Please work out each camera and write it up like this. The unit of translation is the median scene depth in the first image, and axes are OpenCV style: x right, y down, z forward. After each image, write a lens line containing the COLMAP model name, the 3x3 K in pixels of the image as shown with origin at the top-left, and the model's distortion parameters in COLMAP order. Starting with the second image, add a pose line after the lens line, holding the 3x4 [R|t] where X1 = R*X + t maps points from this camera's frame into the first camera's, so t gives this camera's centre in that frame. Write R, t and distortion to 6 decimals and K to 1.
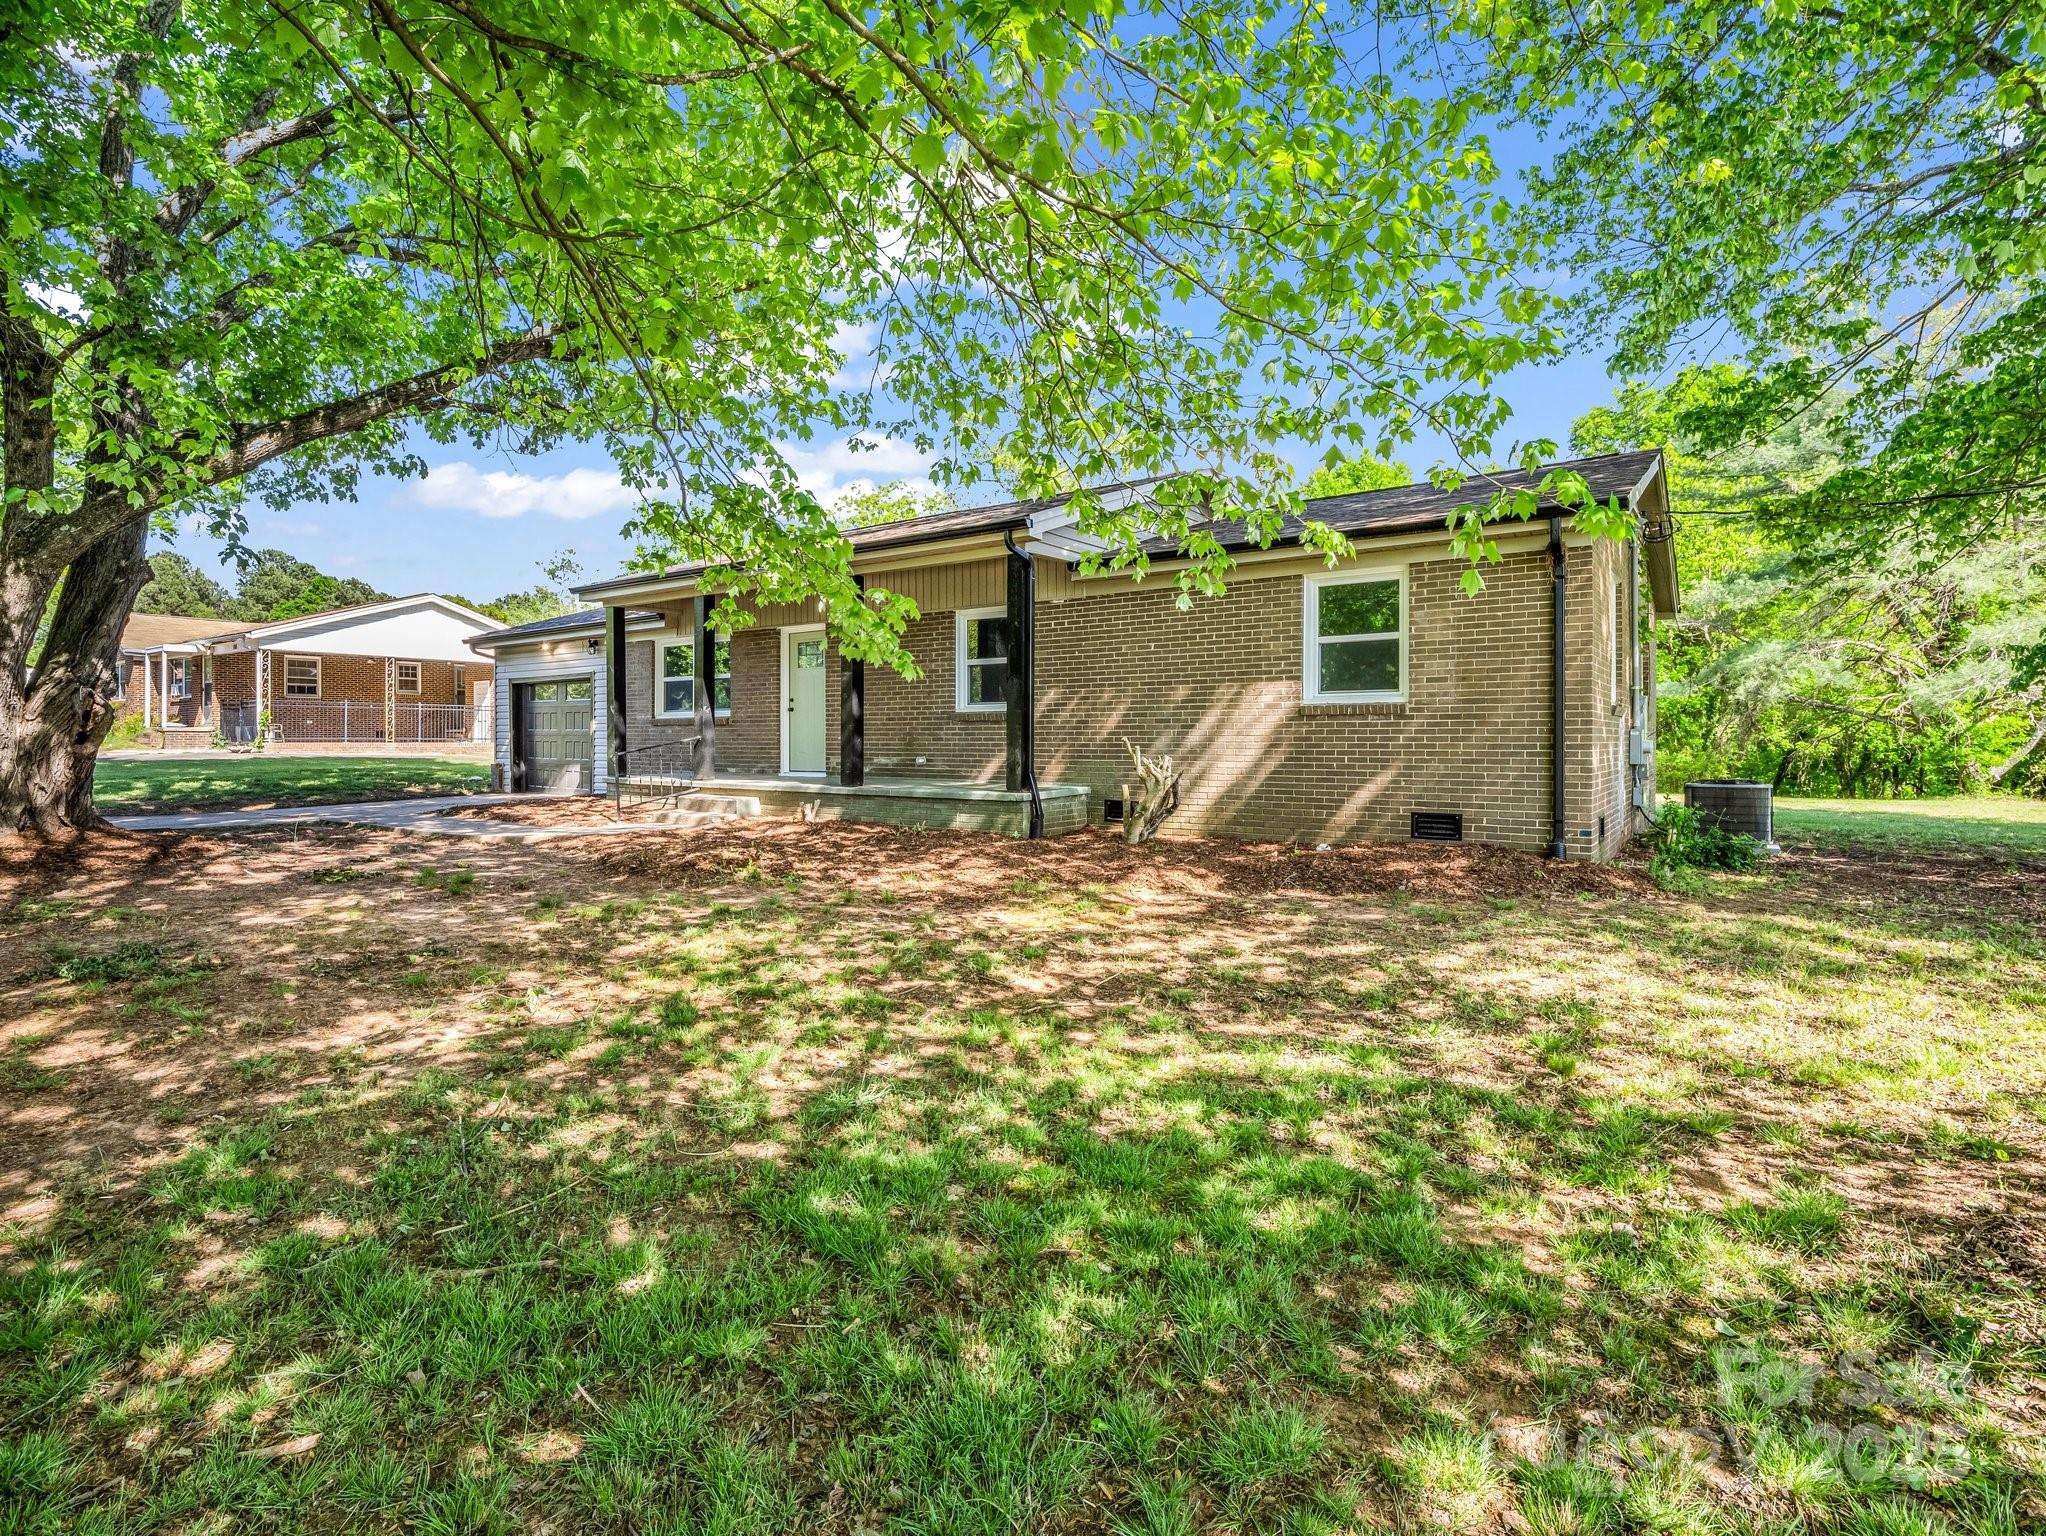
lens RADIAL K [[1020.7, 0, 1018.7], [0, 1020.7, 764.6], [0, 0, 1]] dist [-0.017739, -0.000994]
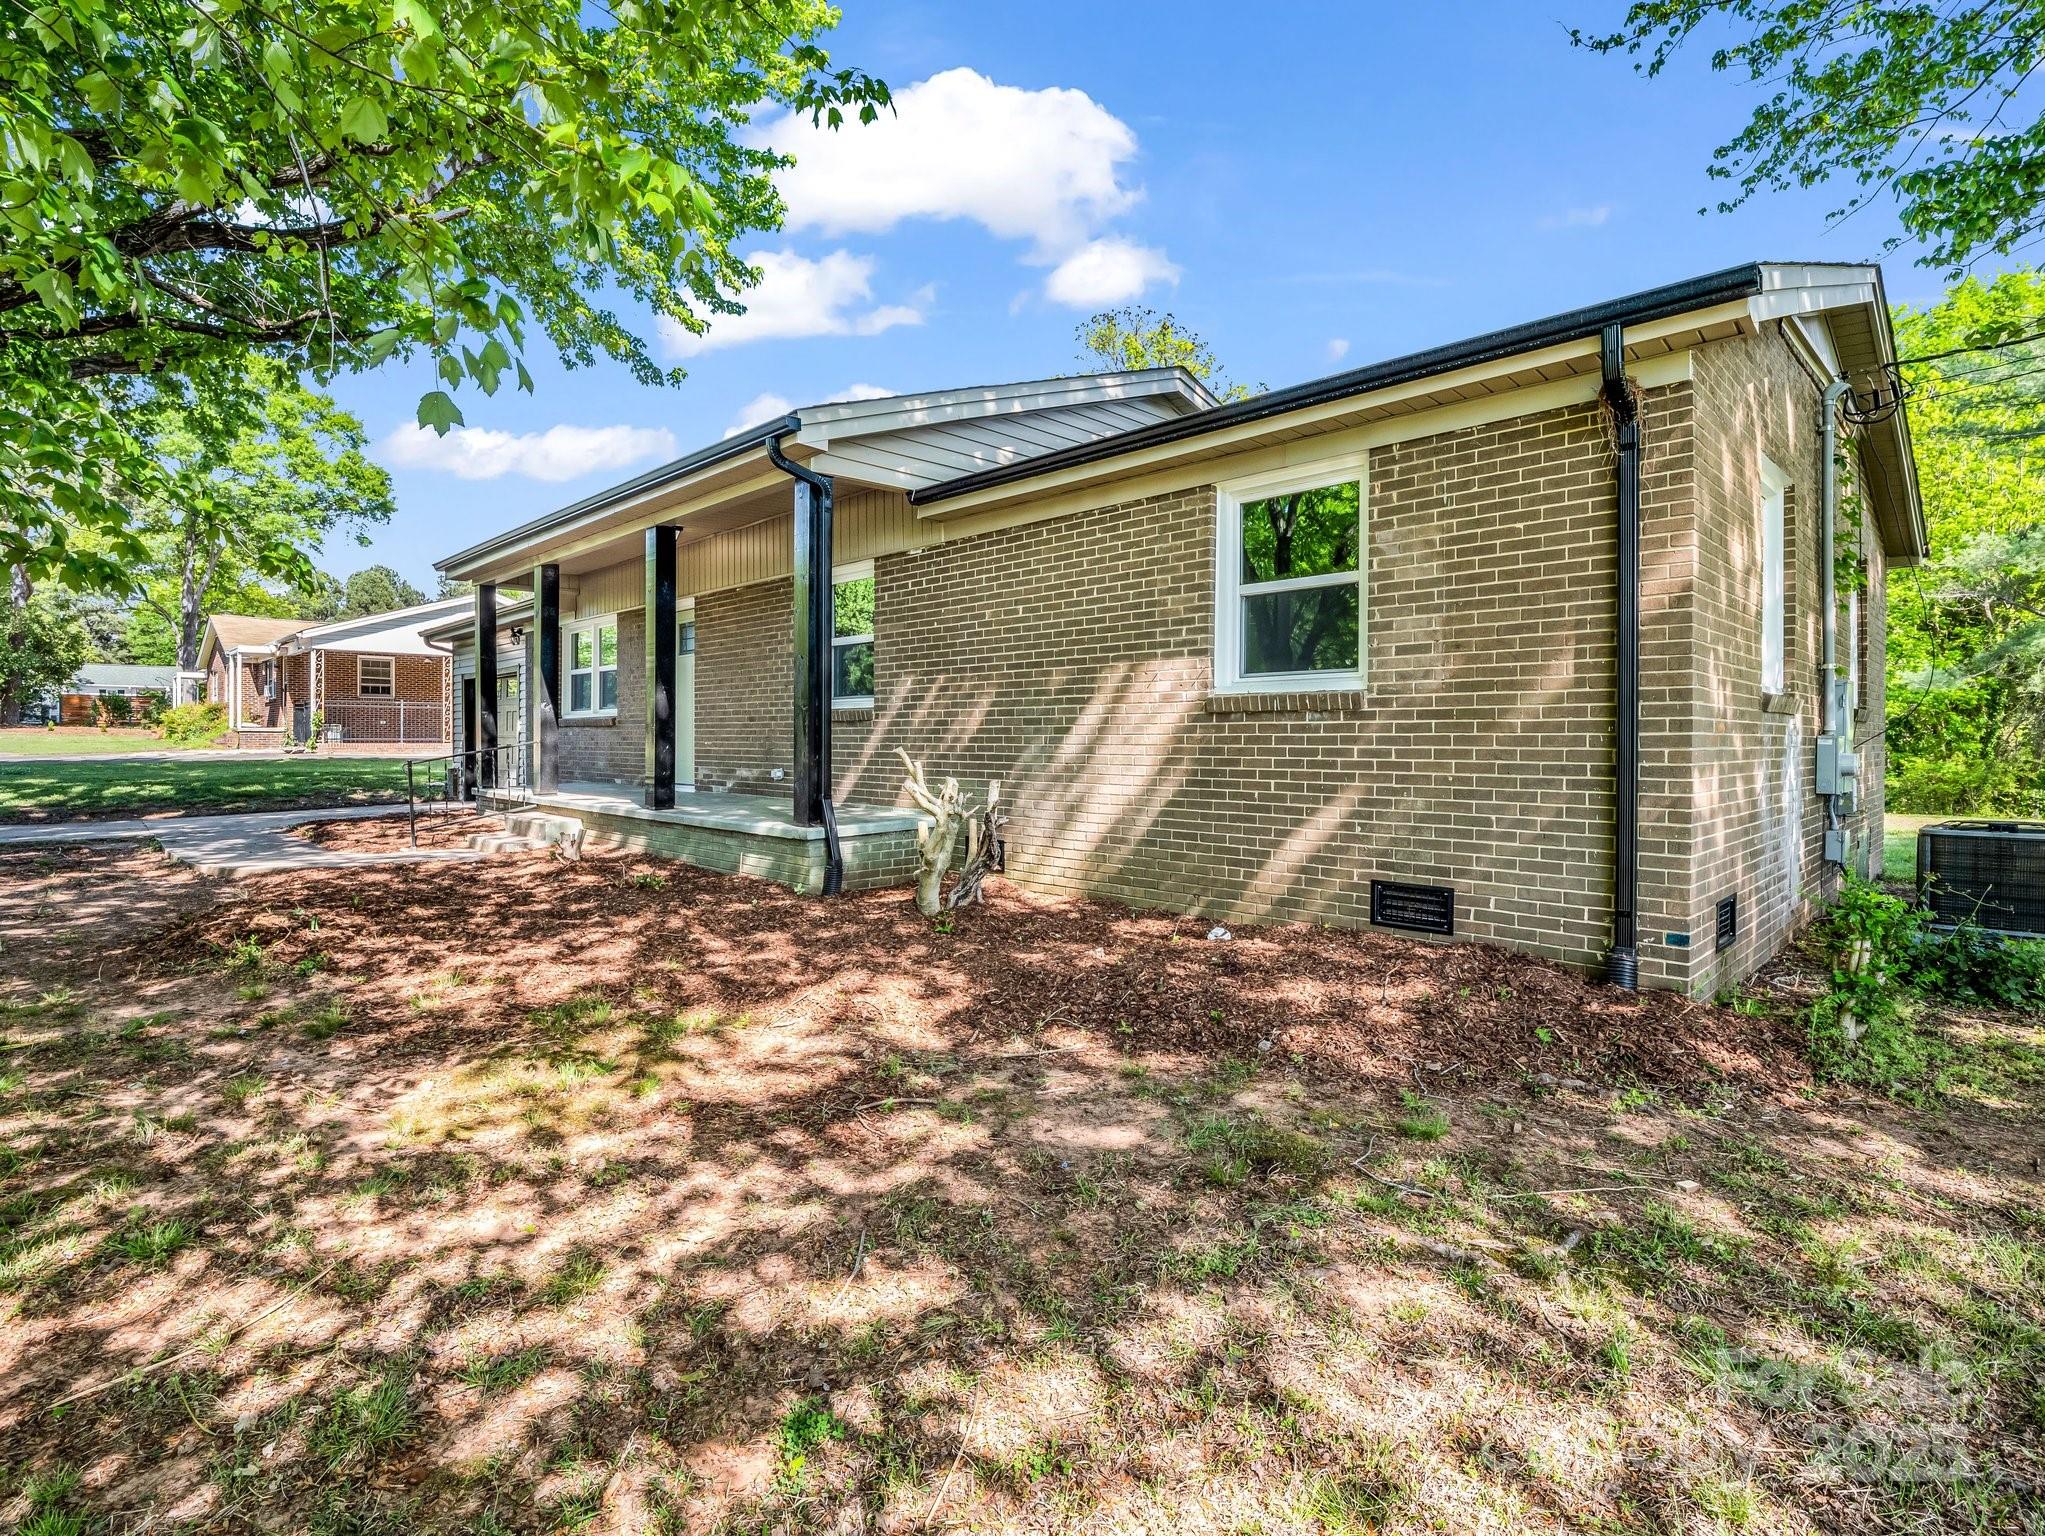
lens RADIAL K [[1020.2, 0, 1021.0], [0, 1020.2, 764.2], [0, 0, 1]] dist [-0.017739, -0.000994]
pose [[0.984901, 0.006896, -0.172984, 0.264475], [-0.006847, 0.999976, 0.000880, -0.016287], [0.172986, 0.000317, 0.984924, 0.361852]]
